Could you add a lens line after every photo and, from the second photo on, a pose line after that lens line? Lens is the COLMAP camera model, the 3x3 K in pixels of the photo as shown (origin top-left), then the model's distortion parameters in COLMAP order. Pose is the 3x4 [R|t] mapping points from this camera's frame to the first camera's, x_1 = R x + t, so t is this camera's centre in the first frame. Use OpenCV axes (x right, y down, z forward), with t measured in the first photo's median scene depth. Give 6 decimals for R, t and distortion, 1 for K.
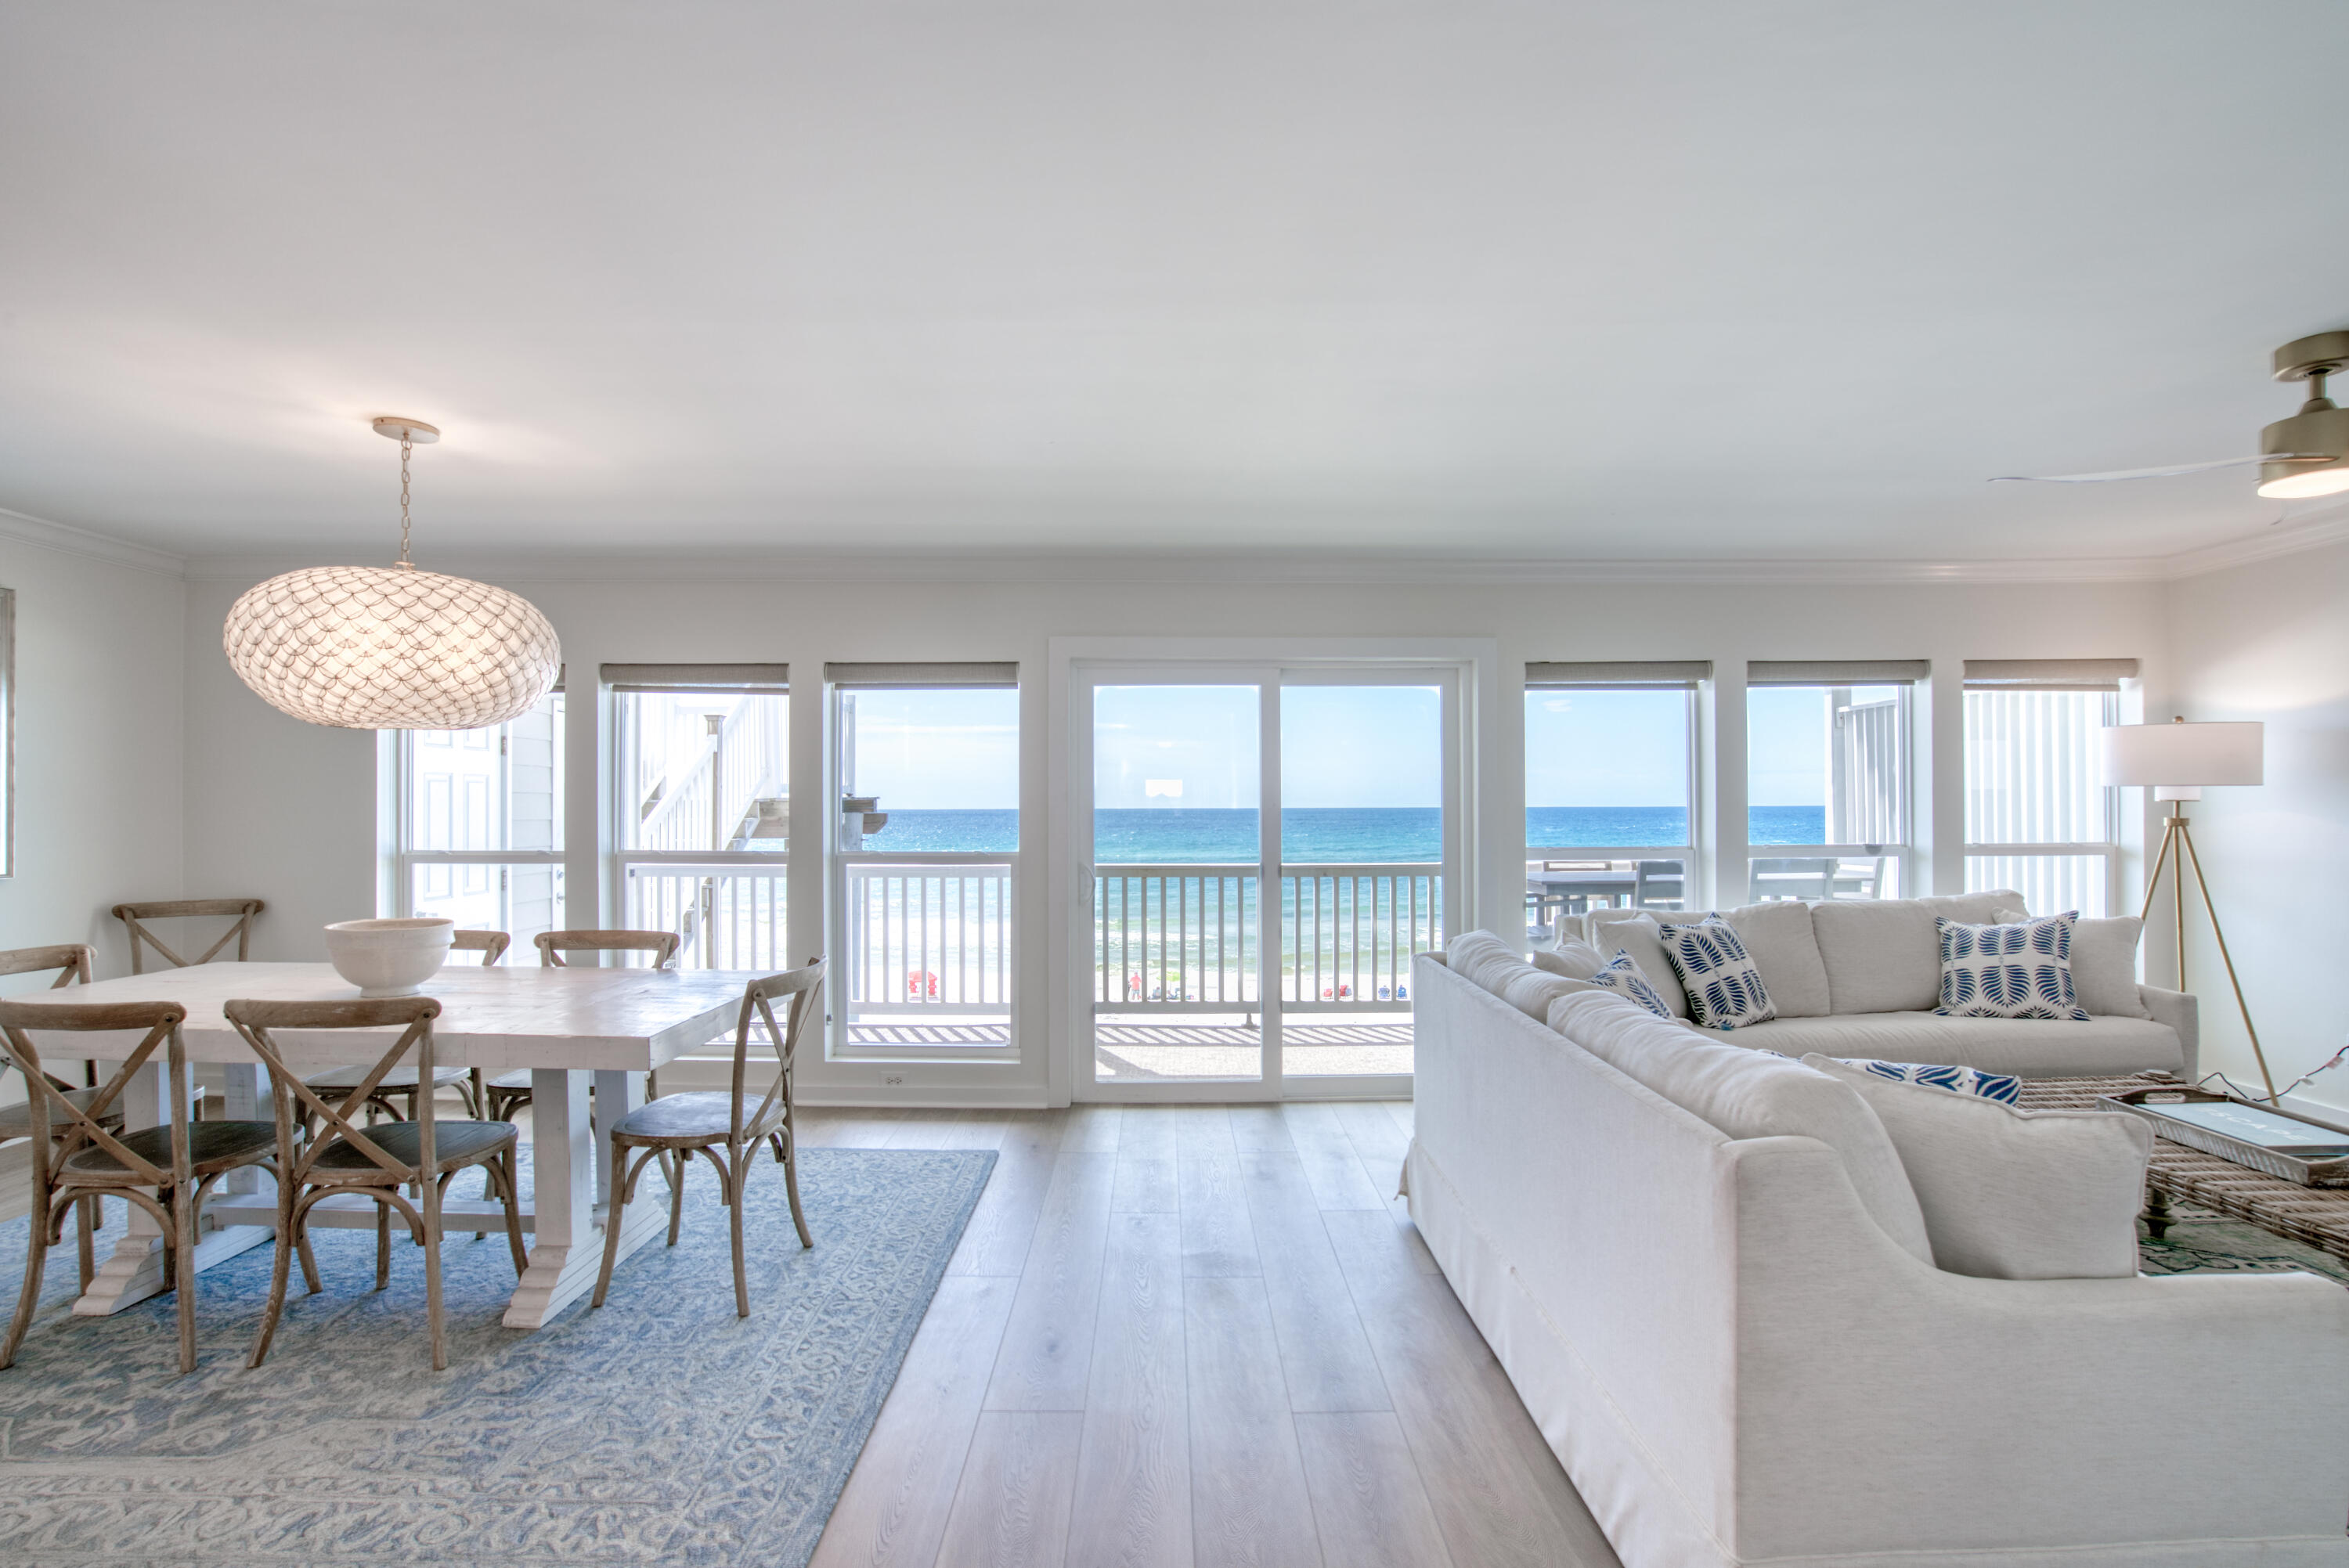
lens RADIAL K [[1131.3, 0, 1174.5], [0, 1131.3, 784.0], [0, 0, 1]] dist [-0.048674, 0.028837]
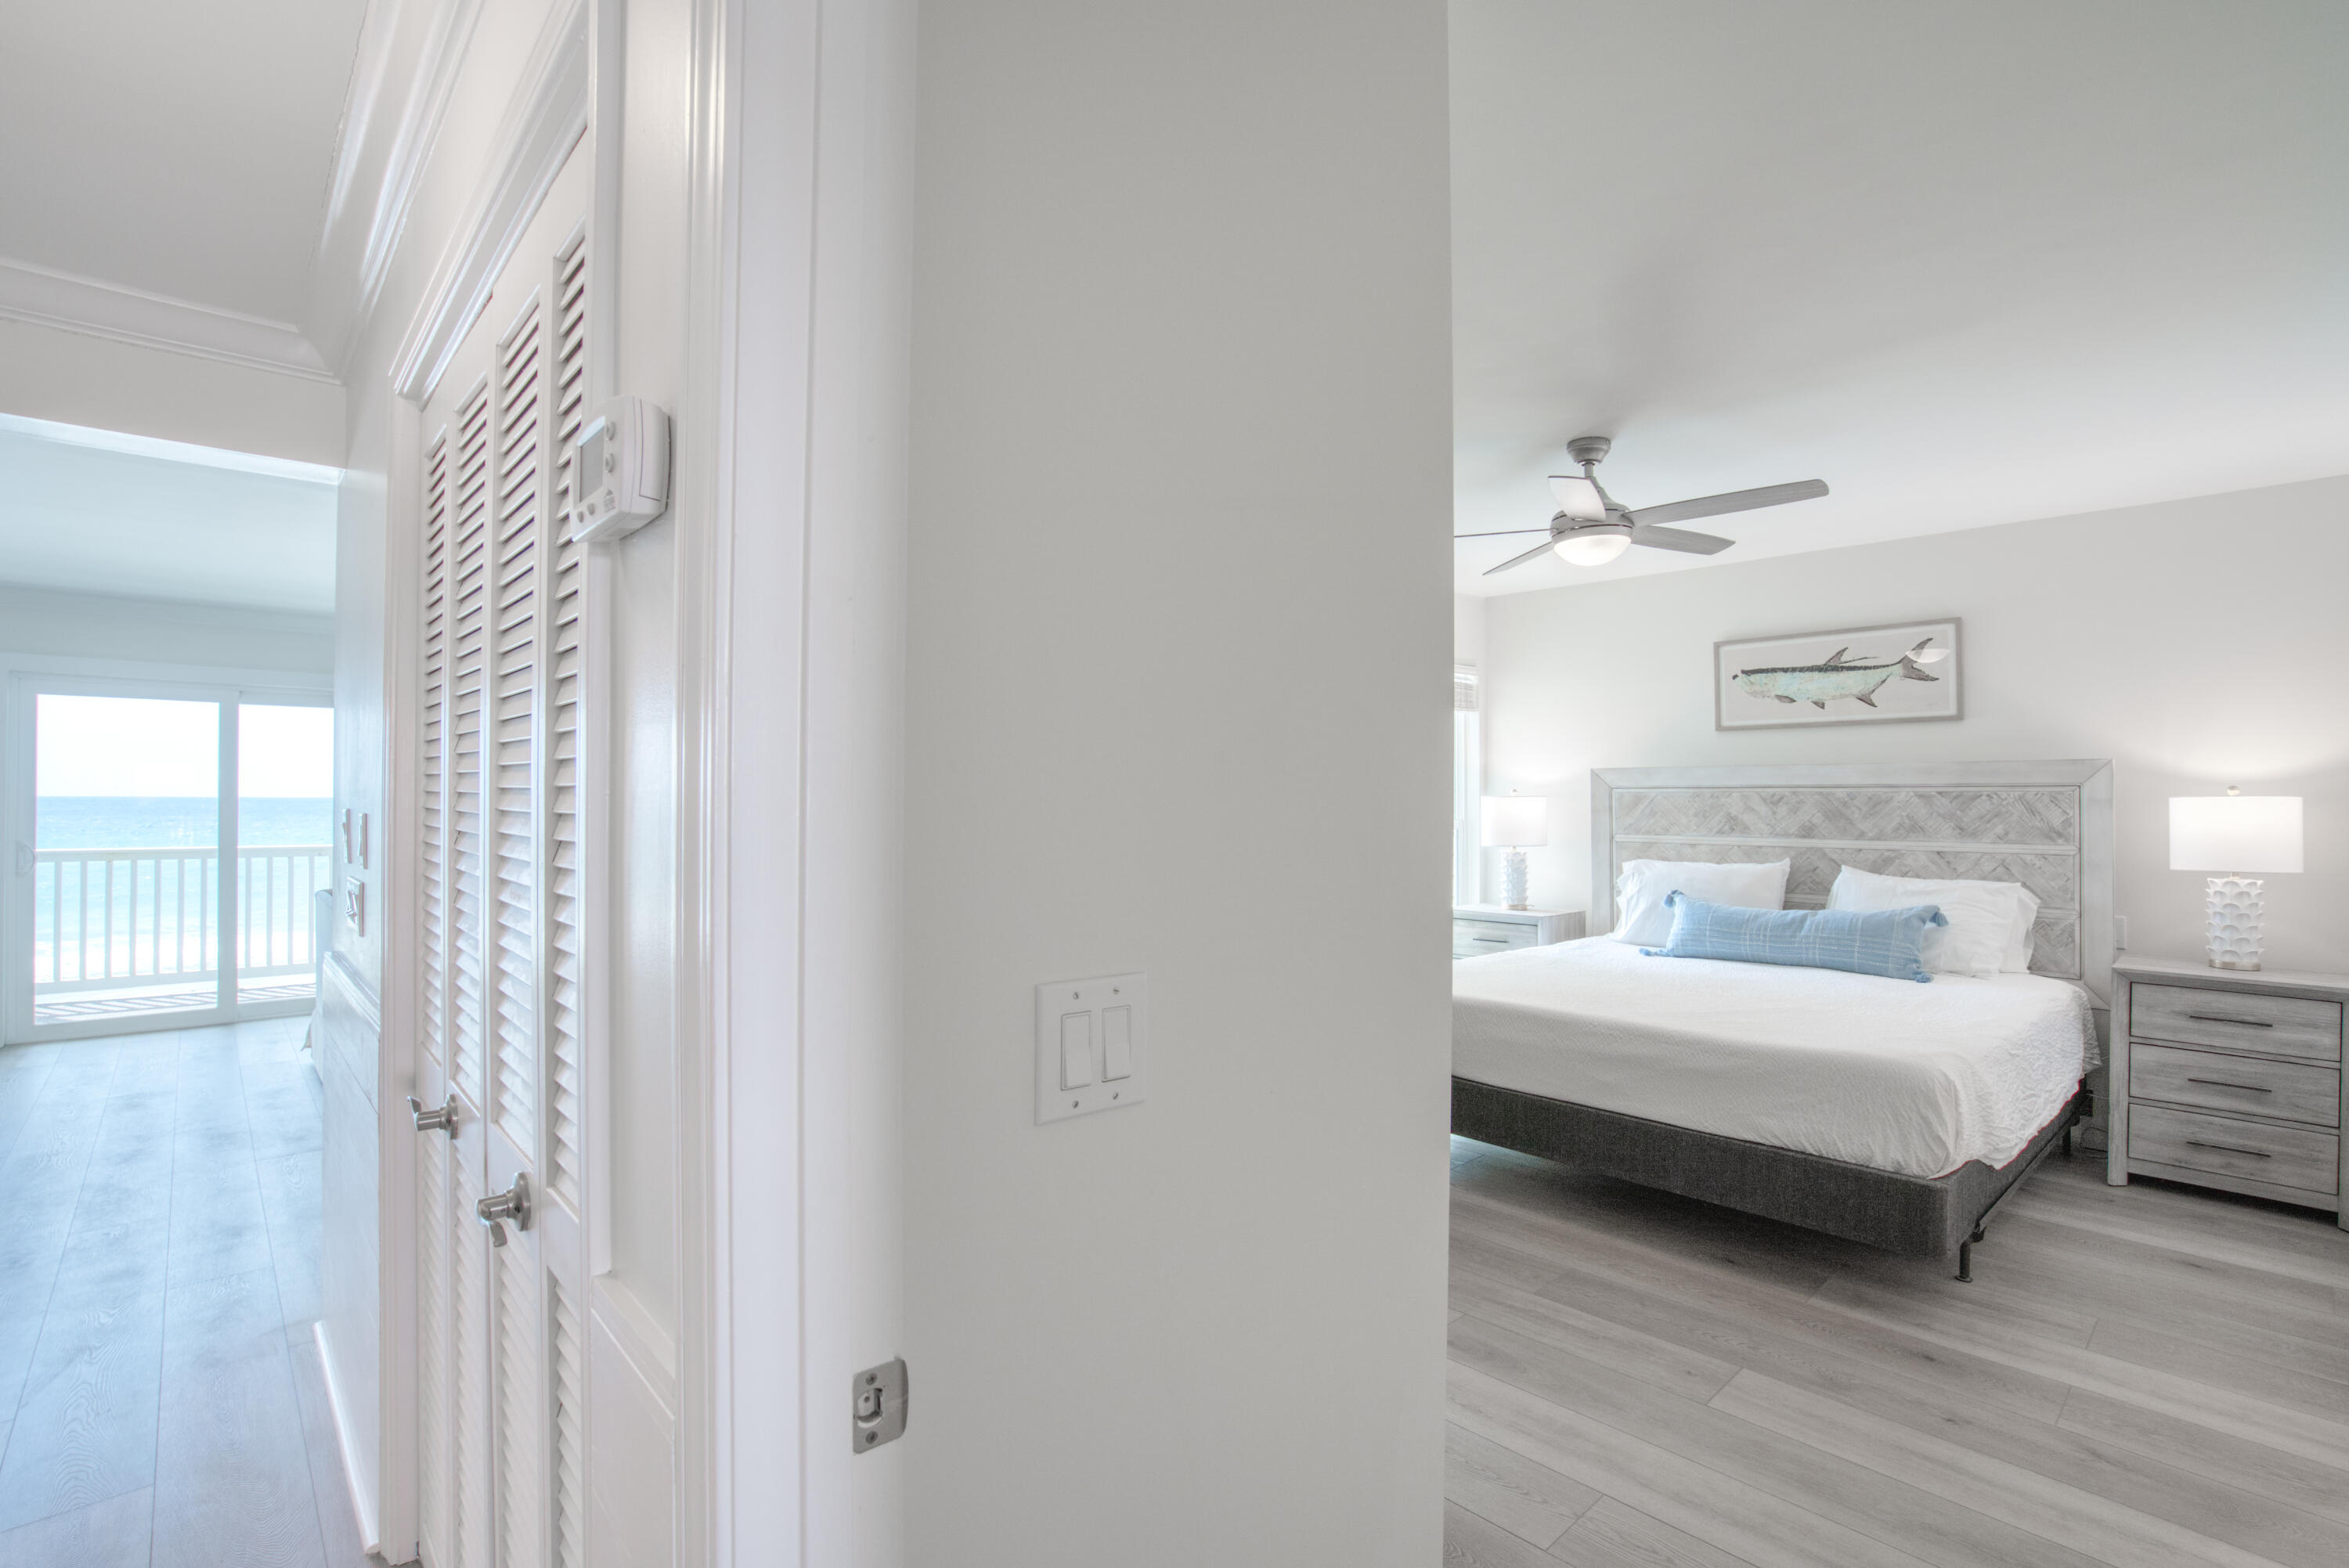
lens RADIAL K [[1131.3, 0, 1174.5], [0, 1131.3, 784.0], [0, 0, 1]] dist [-0.048674, 0.028837]
pose [[0.757962, 0.017133, 0.652074, 0.074610], [-0.020830, 0.999781, -0.002056, -0.014294], [-0.651966, -0.012025, 0.758152, -0.658248]]
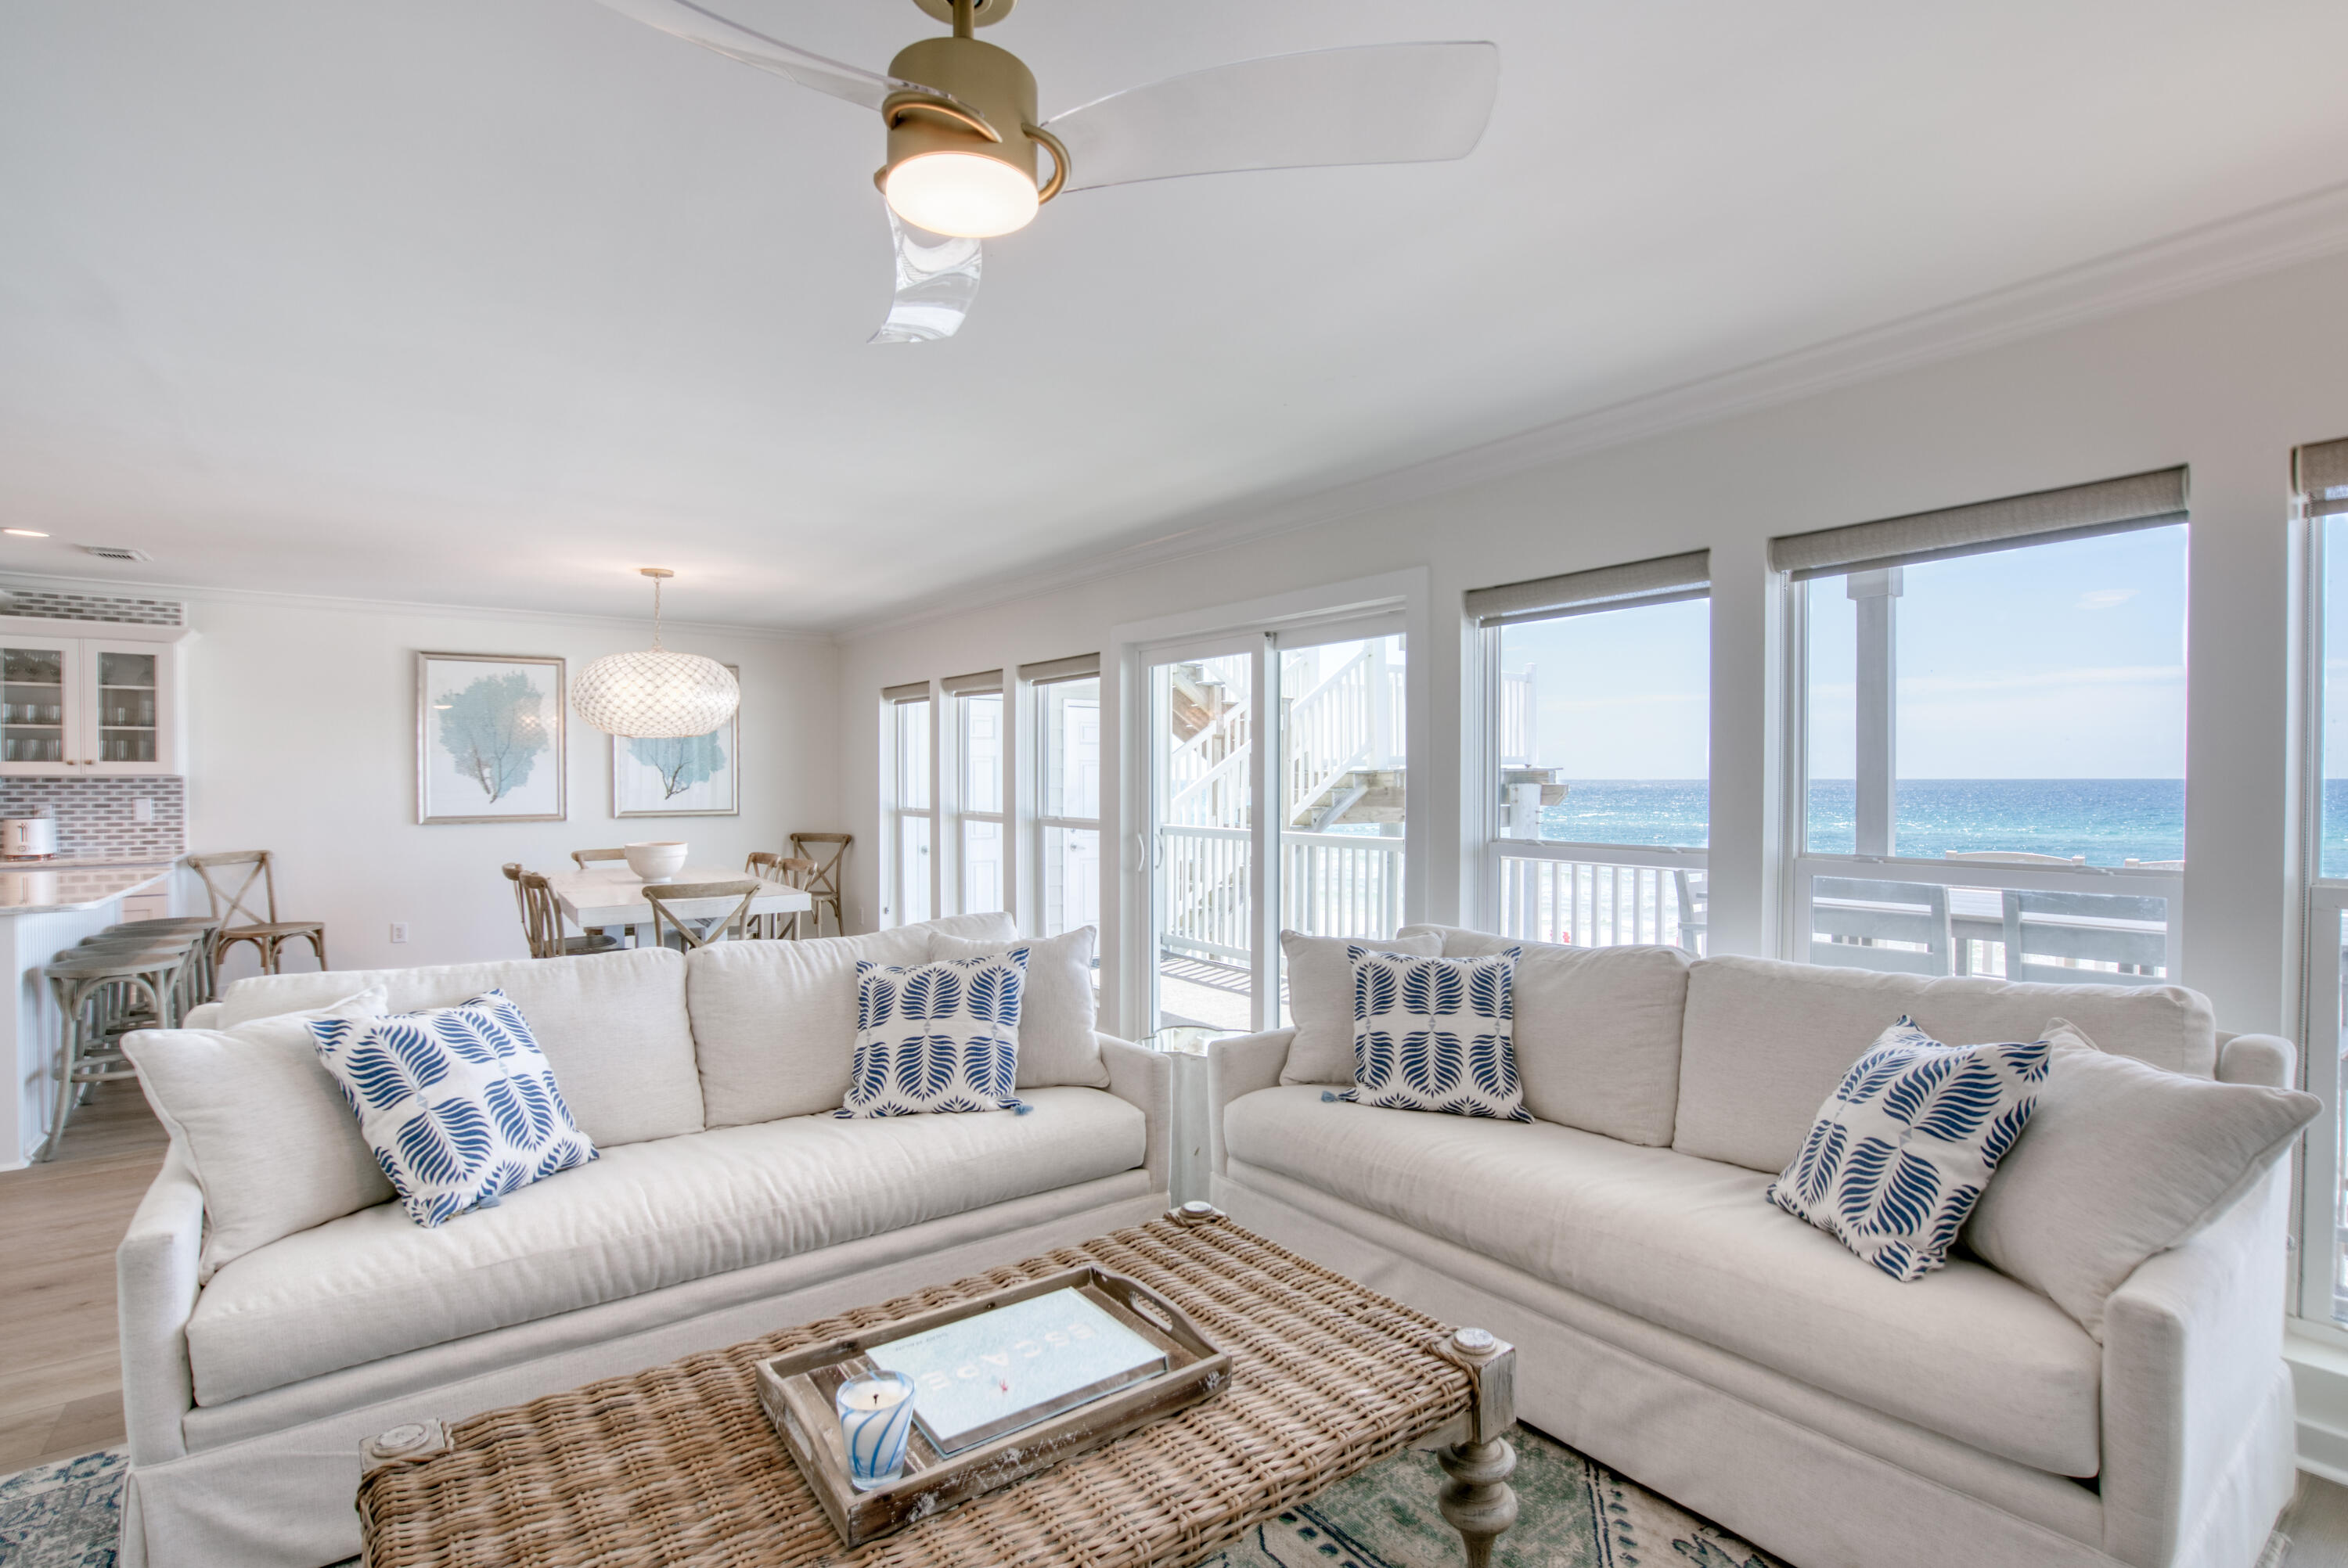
lens RADIAL K [[1130.8, 0, 1174.0], [0, 1130.8, 784.0], [0, 0, 1]] dist [-0.048674, 0.028837]
pose [[0.590480, 0.005080, -0.807036, 0.793938], [0.019159, 0.999610, 0.020311, -0.000606], [0.806825, -0.027455, 0.590153, 0.408827]]
